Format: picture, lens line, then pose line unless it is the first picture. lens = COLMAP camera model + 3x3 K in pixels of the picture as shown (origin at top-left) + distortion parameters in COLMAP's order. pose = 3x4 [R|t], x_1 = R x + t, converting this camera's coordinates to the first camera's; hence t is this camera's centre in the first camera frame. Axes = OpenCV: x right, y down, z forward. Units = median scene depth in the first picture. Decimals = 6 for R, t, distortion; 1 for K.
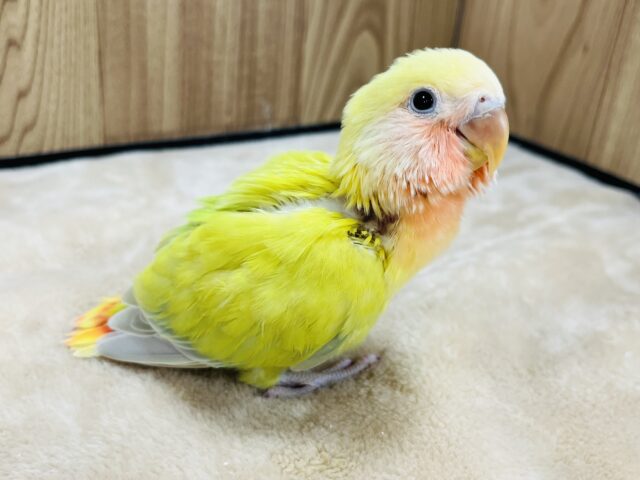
lens RADIAL K [[754.6, 0, 329.7], [0, 754.6, 228.5], [0, 0, 1]] dist [0.002346, 0.000000]
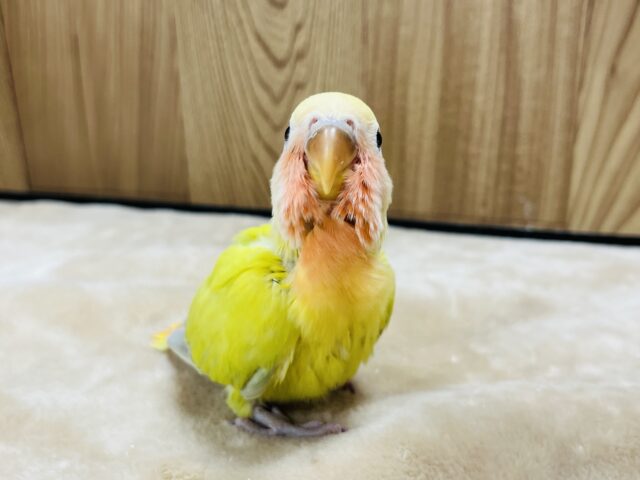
lens RADIAL K [[754.6, 0, 327.1], [0, 754.6, 219.4], [0, 0, 1]] dist [0.002346, 0.000000]
pose [[0.712165, 0.136770, -0.688560, 0.486280], [-0.255802, 0.963962, -0.073098, -0.009389], [0.653748, 0.228193, 0.721486, 0.165148]]
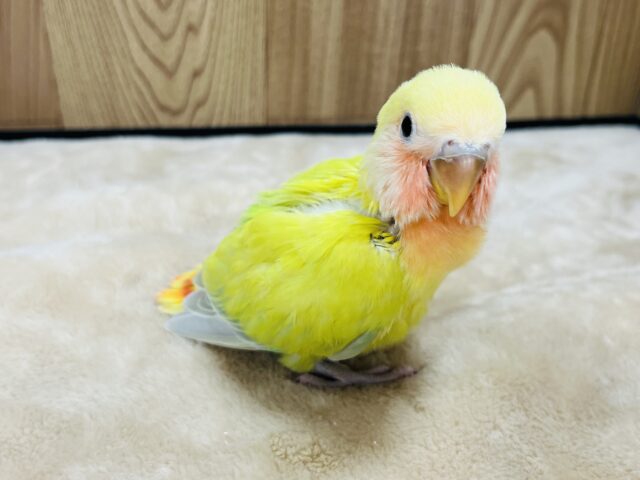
lens RADIAL K [[754.6, 0, 316.6], [0, 754.6, 224.7], [0, 0, 1]] dist [0.002346, 0.000000]
pose [[0.922801, 0.145636, -0.356690, 0.198479], [-0.133837, 0.989323, 0.057688, -0.043703], [0.361283, -0.005497, 0.932440, 0.007753]]
